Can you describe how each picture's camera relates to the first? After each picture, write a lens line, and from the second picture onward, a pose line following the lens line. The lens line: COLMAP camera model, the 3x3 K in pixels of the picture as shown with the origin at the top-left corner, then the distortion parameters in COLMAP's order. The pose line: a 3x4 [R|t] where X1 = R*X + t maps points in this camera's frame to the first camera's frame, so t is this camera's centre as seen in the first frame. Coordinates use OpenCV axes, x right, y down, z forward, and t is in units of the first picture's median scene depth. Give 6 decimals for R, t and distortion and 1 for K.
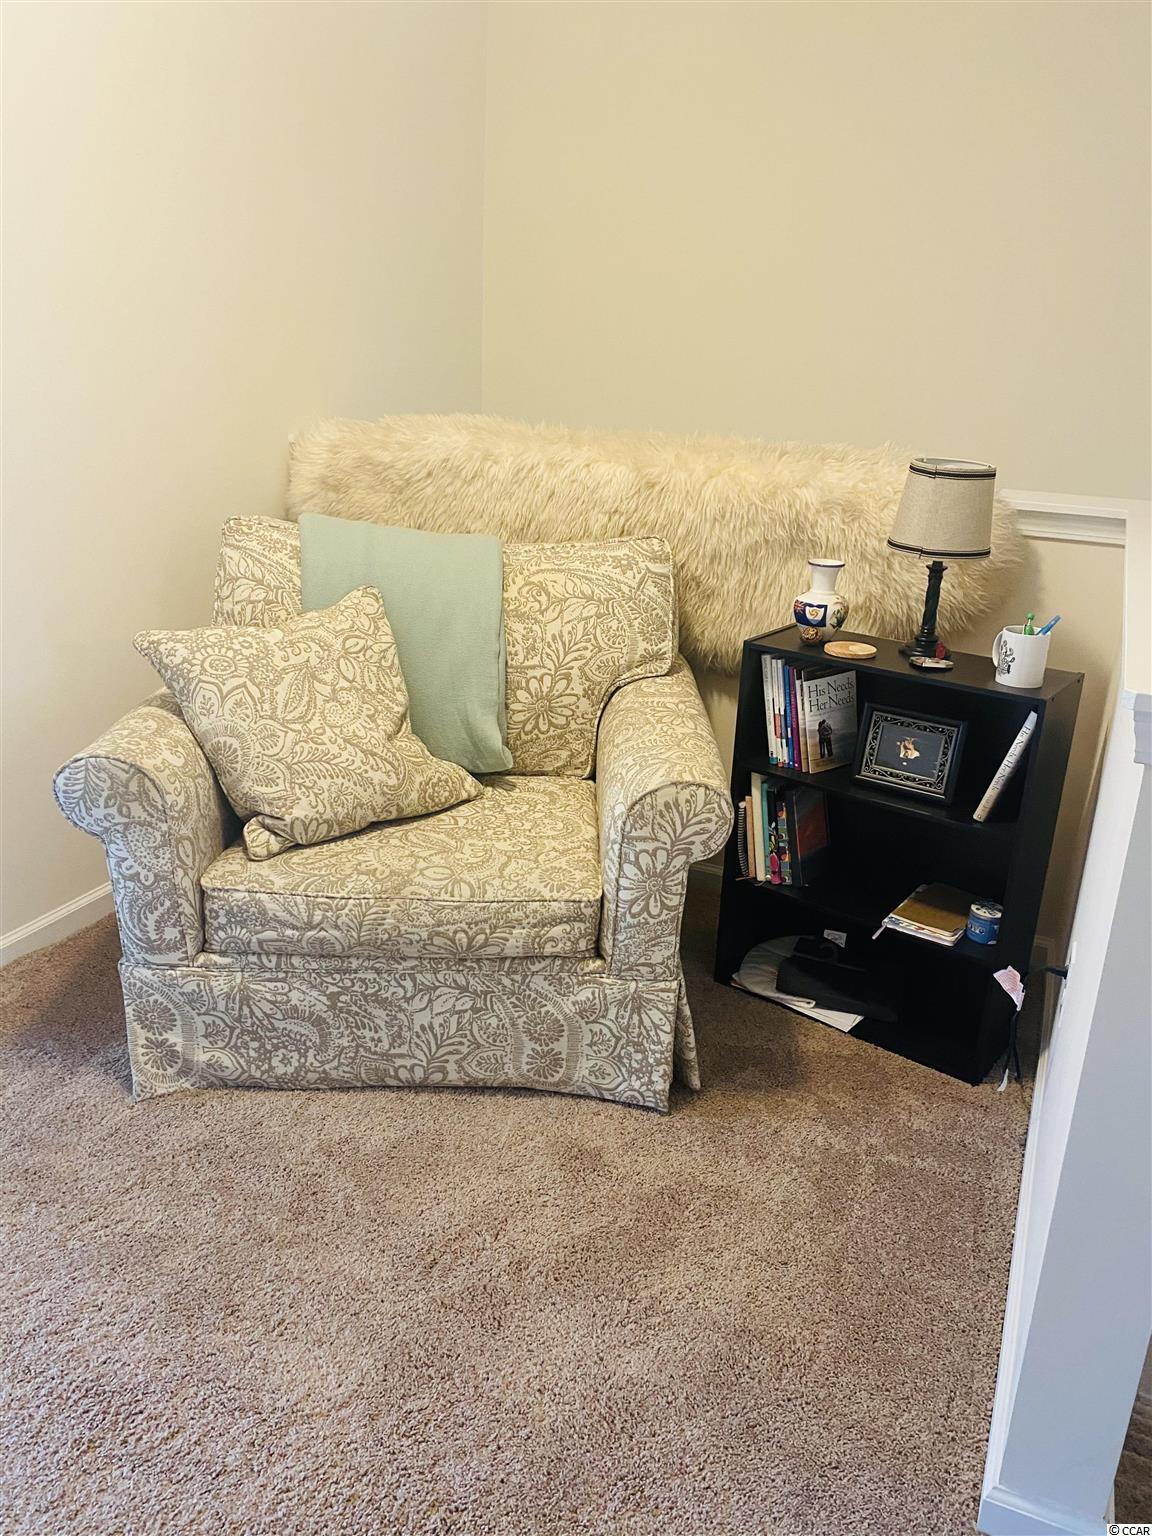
lens RADIAL K [[1165.1, 0, 585.9], [0, 1165.1, 759.7], [0, 0, 1]] dist [0.162173, -0.419356]
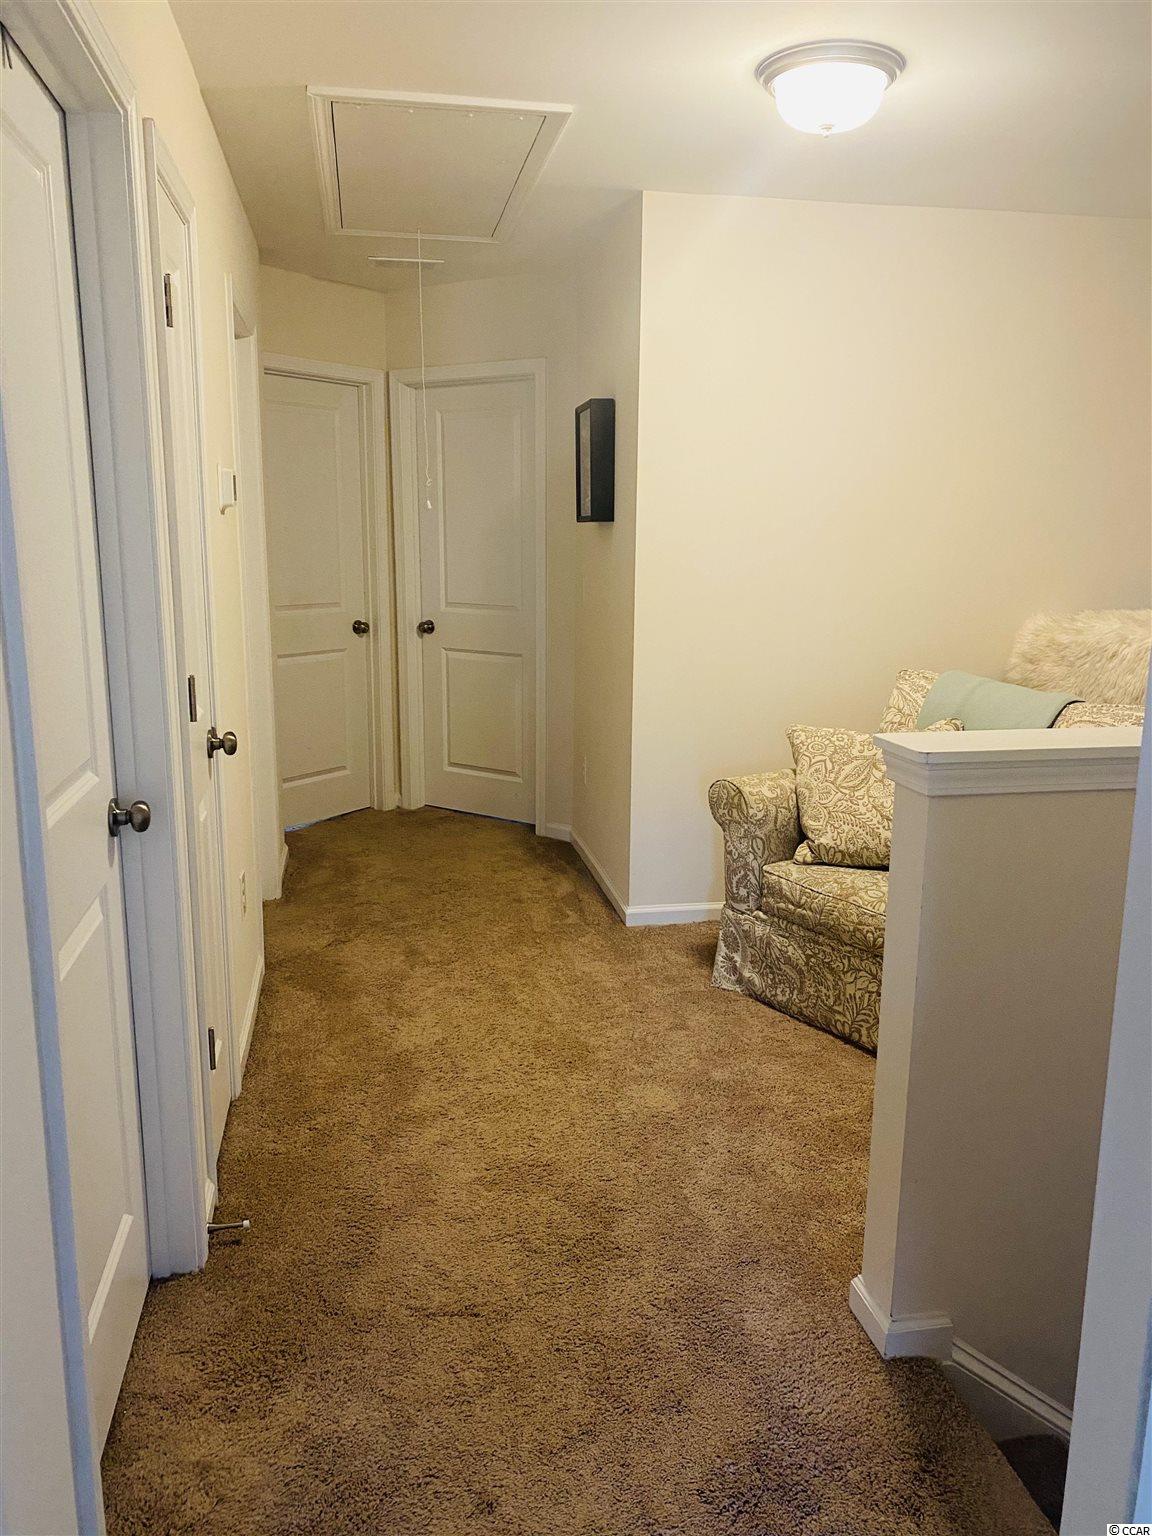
lens RADIAL K [[1165.1, 0, 585.9], [0, 1165.1, 759.7], [0, 0, 1]] dist [0.162173, -0.419356]
pose [[0.564749, 0.122307, -0.816149, 0.849795], [-0.263173, 0.964014, -0.037641, 0.083503], [0.782175, 0.236046, 0.576614, -0.191186]]
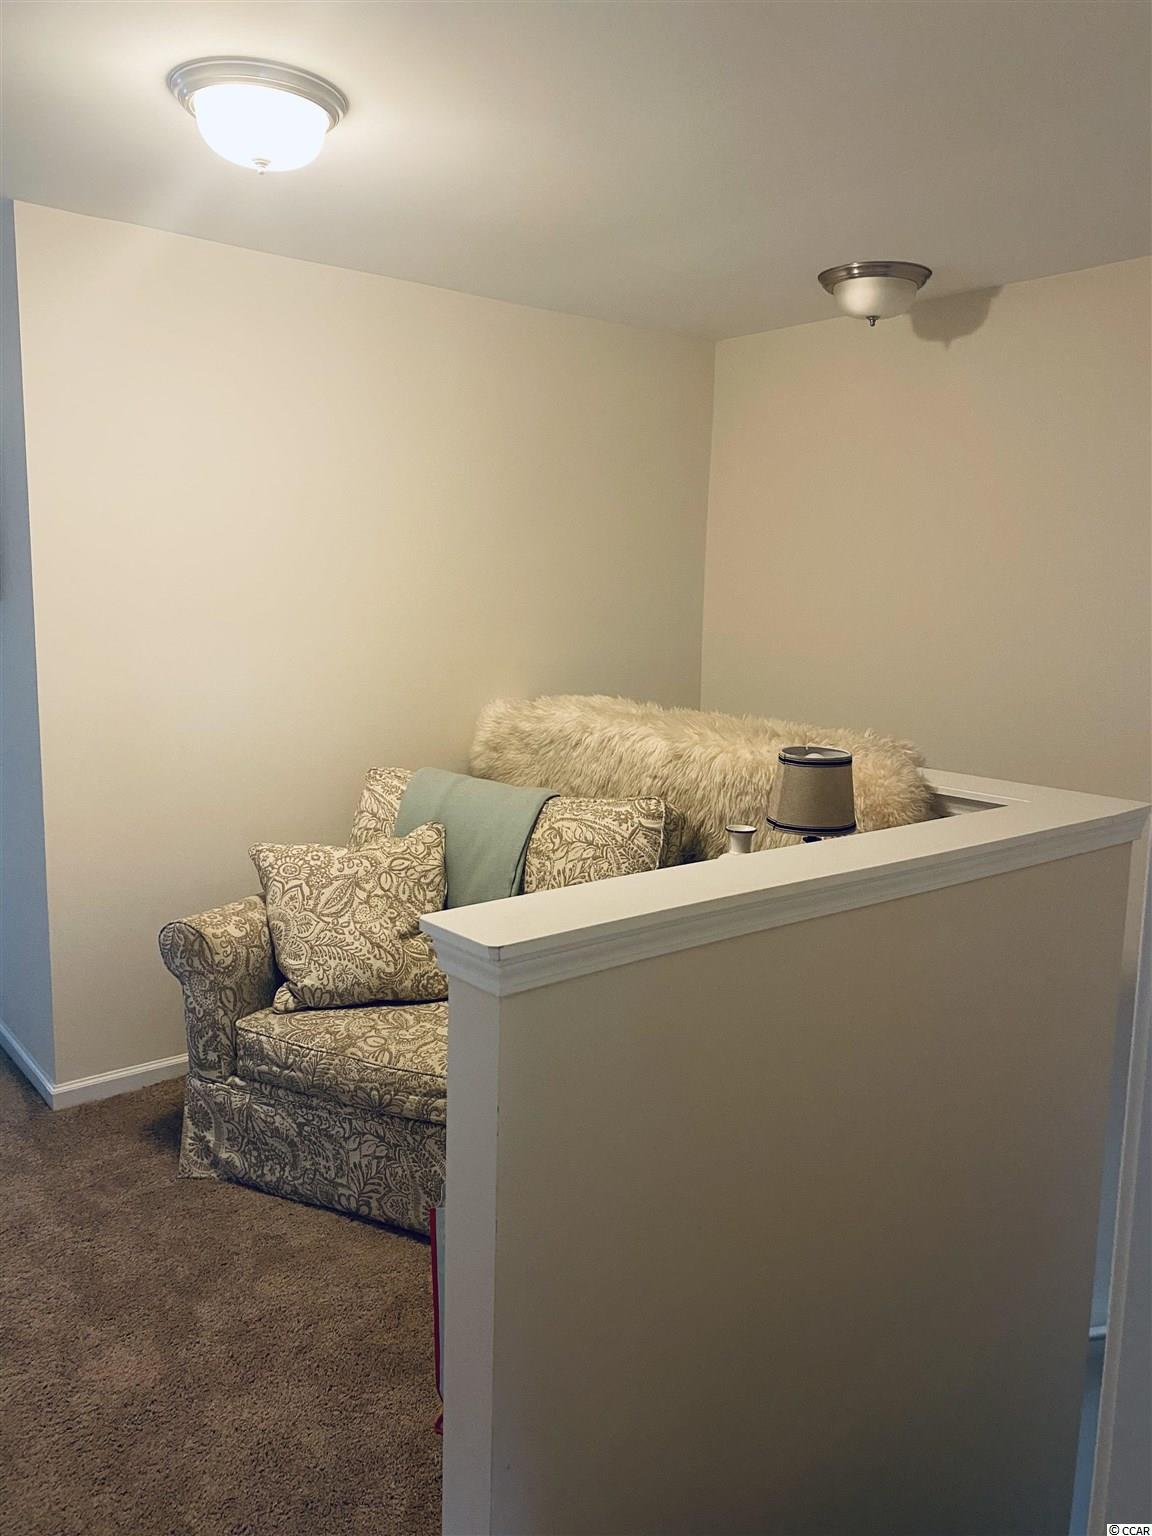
lens RADIAL K [[1165.1, 0, 585.9], [0, 1165.1, 759.7], [0, 0, 1]] dist [0.162173, -0.419356]
pose [[0.888233, 0.041612, -0.457505, 0.651509], [-0.135481, 0.975324, -0.174322, -0.011522], [0.438961, 0.216821, 0.871953, -0.104821]]
